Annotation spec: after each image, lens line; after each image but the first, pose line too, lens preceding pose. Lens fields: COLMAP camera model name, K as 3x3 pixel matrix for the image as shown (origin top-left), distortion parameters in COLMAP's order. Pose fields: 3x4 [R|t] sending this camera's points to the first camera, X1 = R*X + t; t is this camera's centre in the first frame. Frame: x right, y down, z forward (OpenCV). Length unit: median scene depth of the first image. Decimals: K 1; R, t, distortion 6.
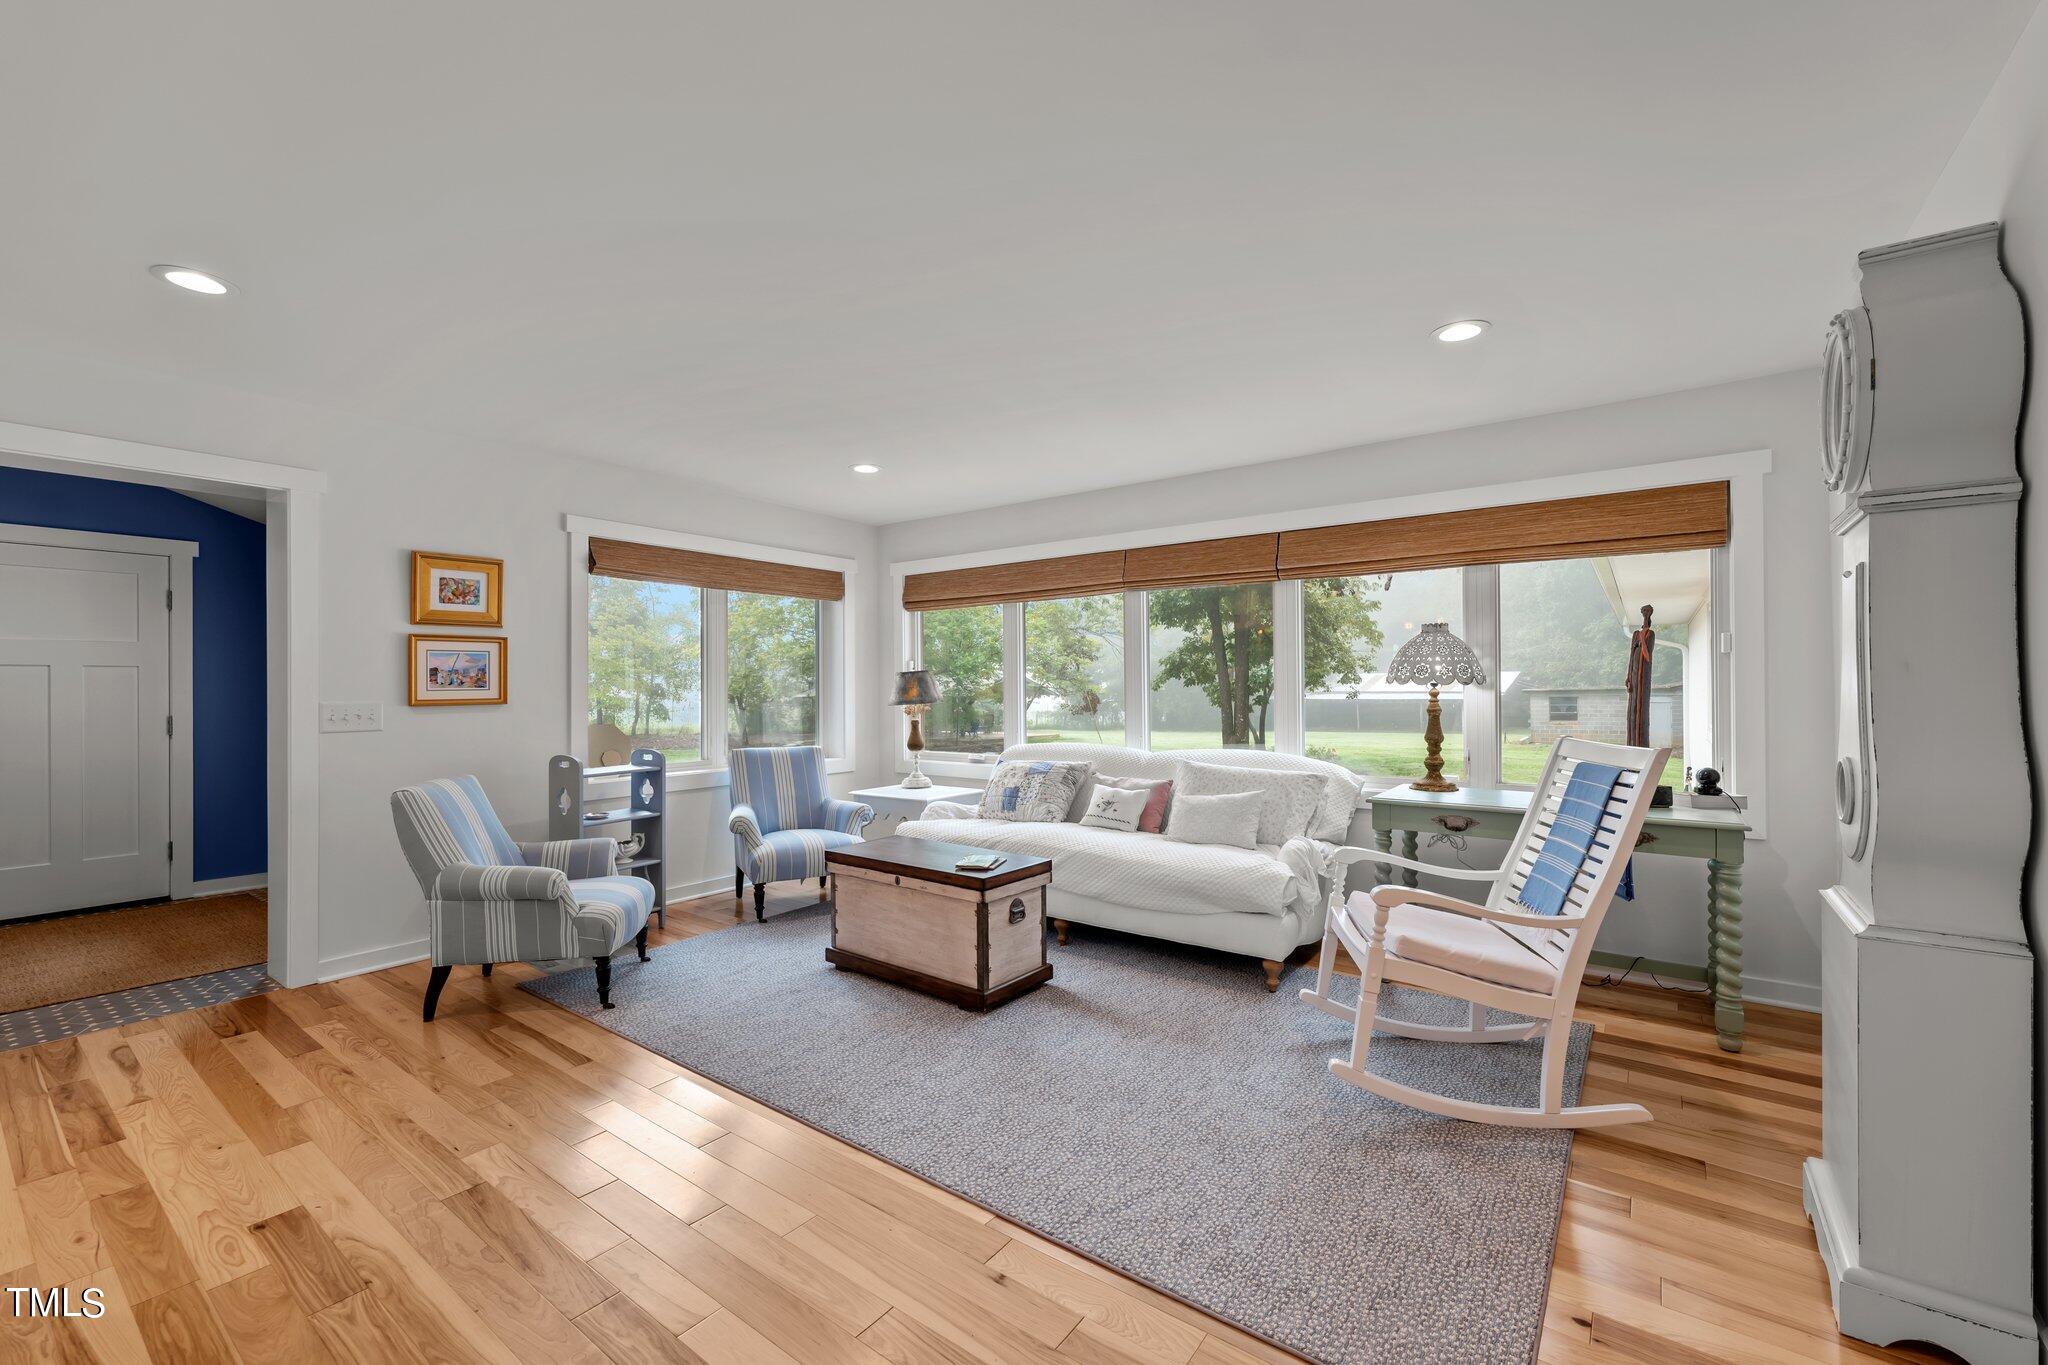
lens RADIAL K [[834.2, 0, 1024.0], [0, 834.2, 682.5], [0, 0, 1]] dist [0.001057, 0.000130]
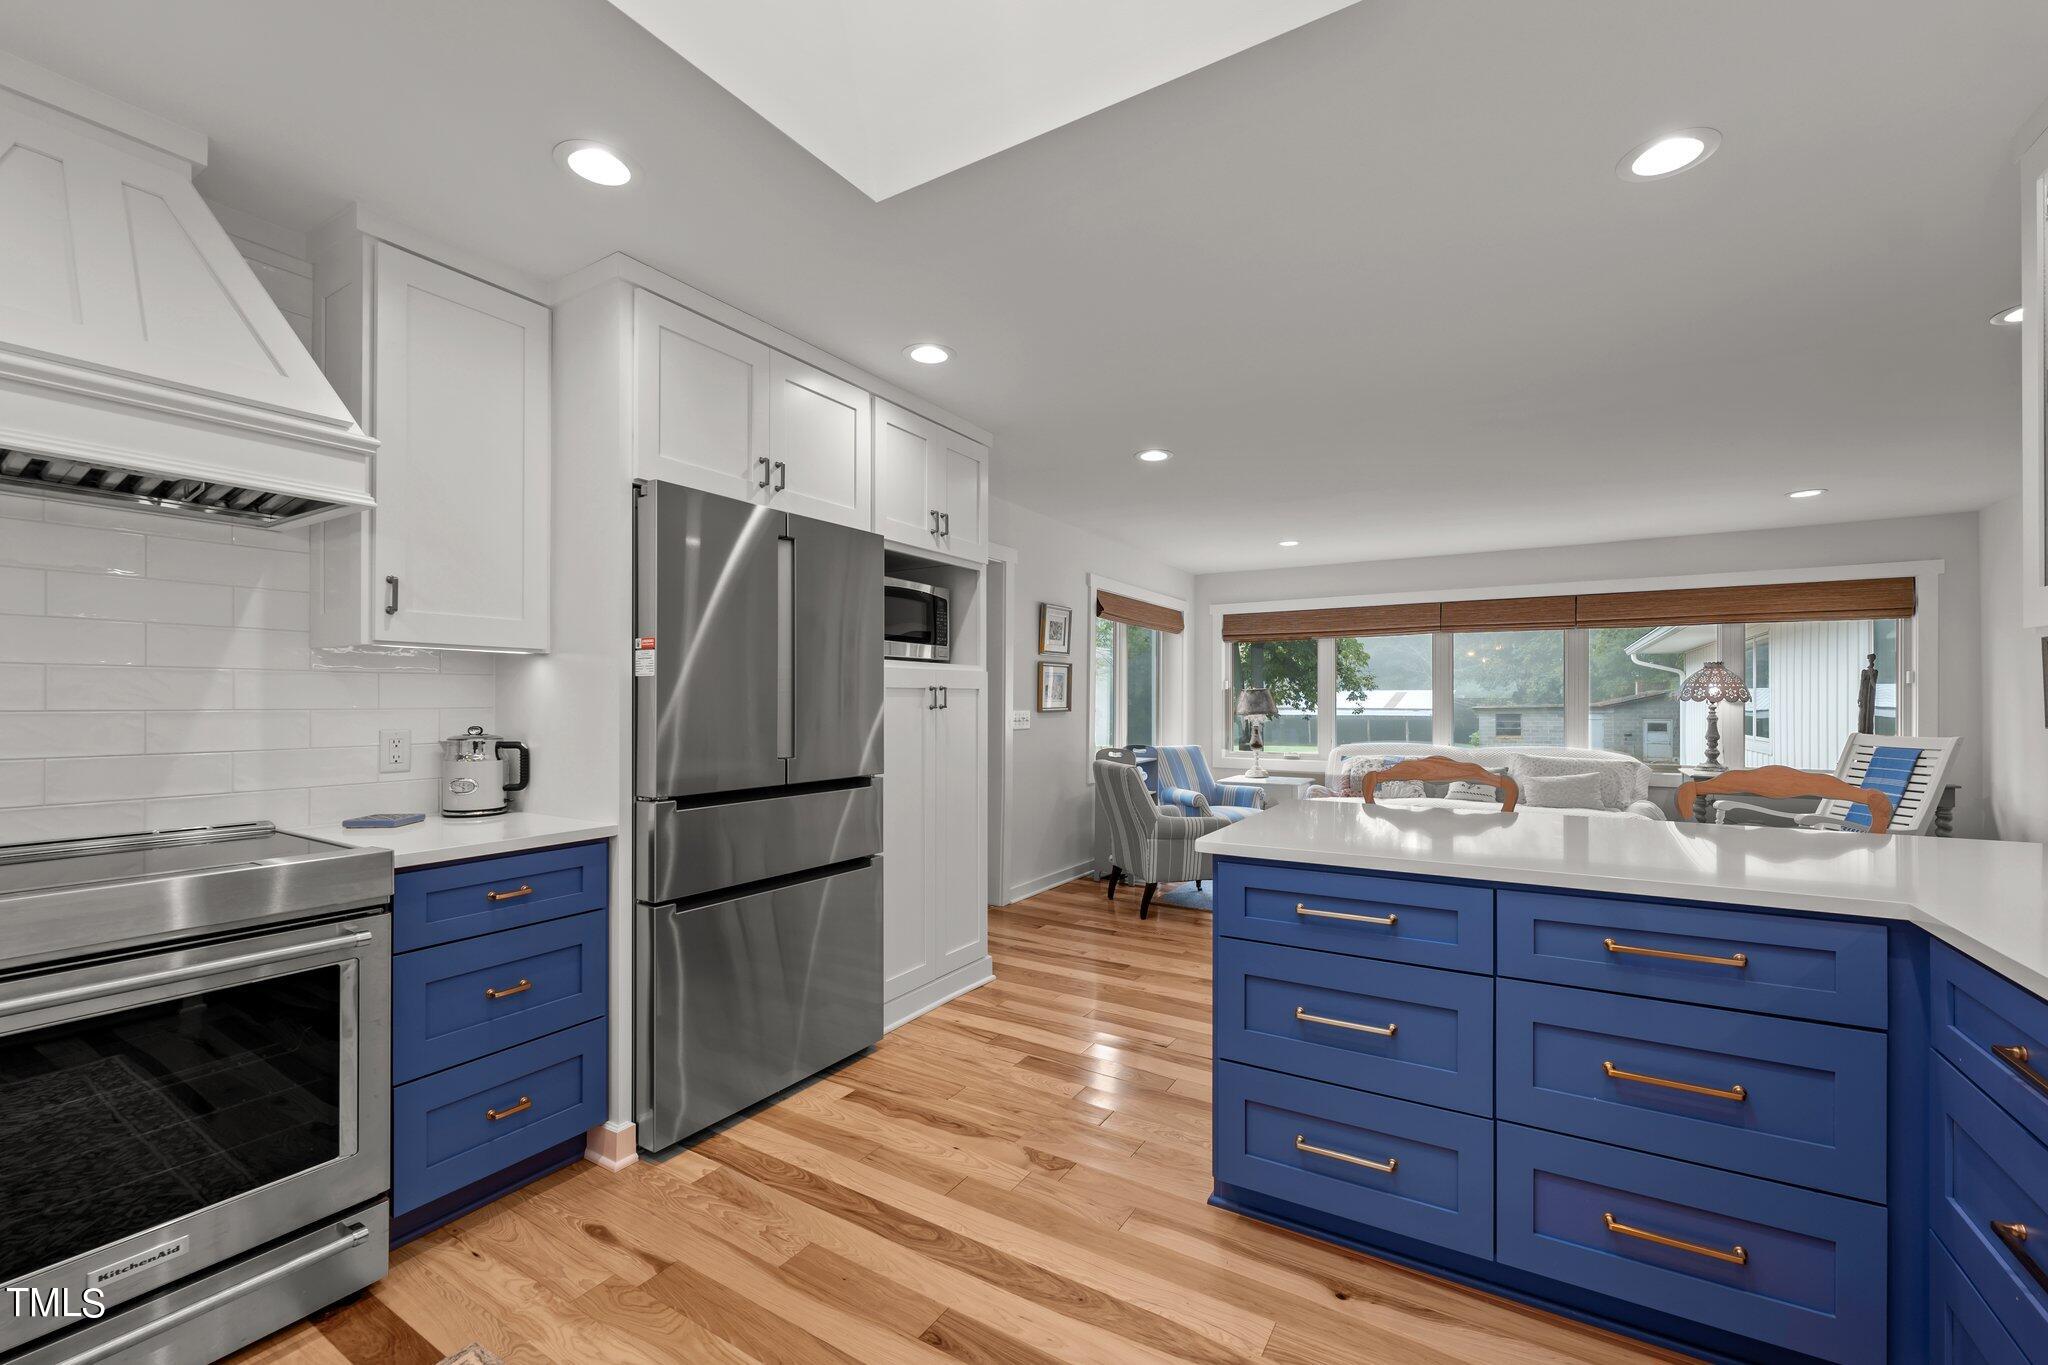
lens RADIAL K [[835.5, 0, 1020.6], [0, 835.5, 701.7], [0, 0, 1]] dist [0.001431, 0.000299]
pose [[0.996410, 0.006593, 0.084404, -0.840082], [-0.007028, 0.999964, 0.004850, 0.003231], [-0.084369, -0.005426, 0.996420, -0.388466]]
